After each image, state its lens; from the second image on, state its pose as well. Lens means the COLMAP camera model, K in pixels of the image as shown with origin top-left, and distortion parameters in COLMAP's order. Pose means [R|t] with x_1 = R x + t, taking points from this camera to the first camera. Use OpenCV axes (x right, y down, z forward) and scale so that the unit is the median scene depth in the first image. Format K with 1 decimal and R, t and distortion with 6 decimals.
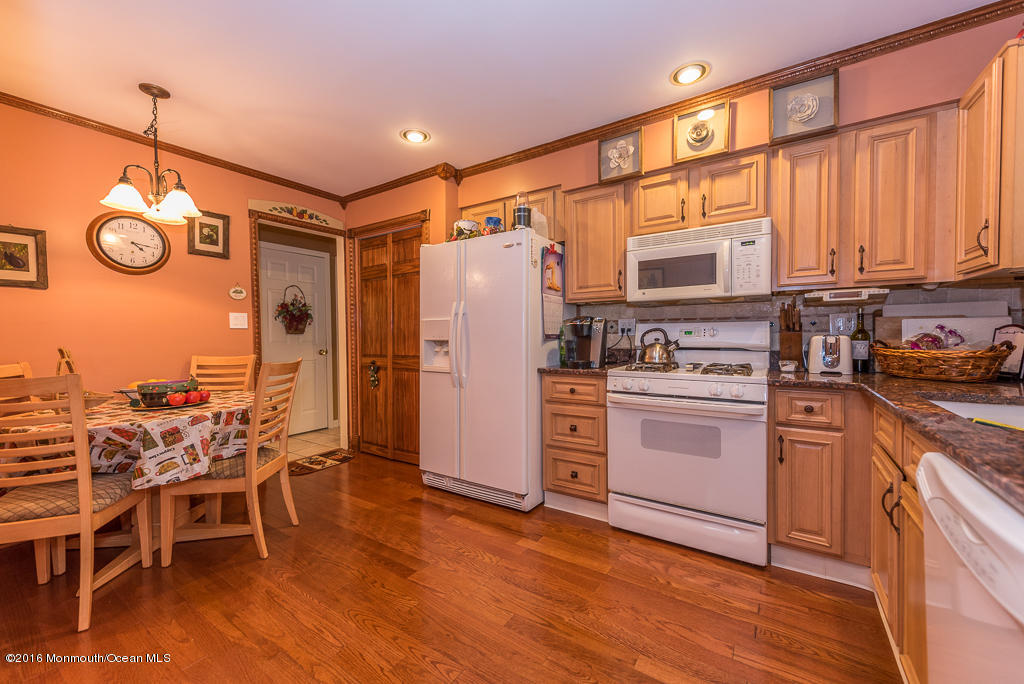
lens RADIAL K [[399.5, 0, 509.1], [0, 399.5, 342.1], [0, 0, 1]] dist [0.029669, -0.011784]
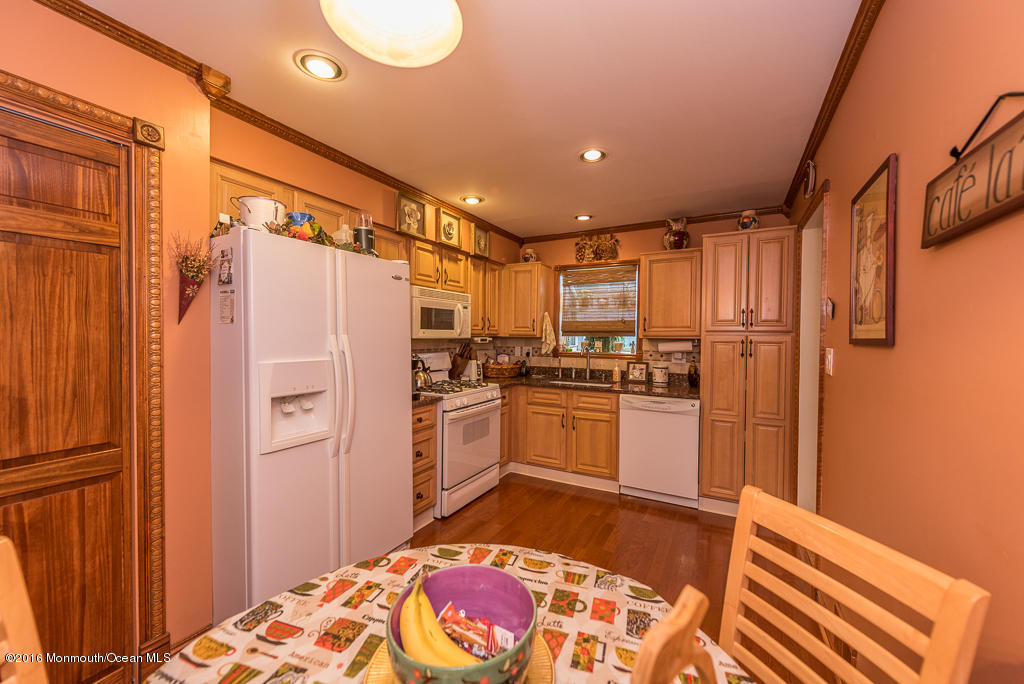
lens RADIAL K [[399.5, 0, 509.1], [0, 399.5, 342.1], [0, 0, 1]] dist [0.029669, -0.011784]
pose [[-0.071940, -0.005620, 0.997393, -1.019955], [0.015180, 0.999862, 0.006728, -0.104006], [-0.997293, 0.015624, -0.071845, 0.888571]]
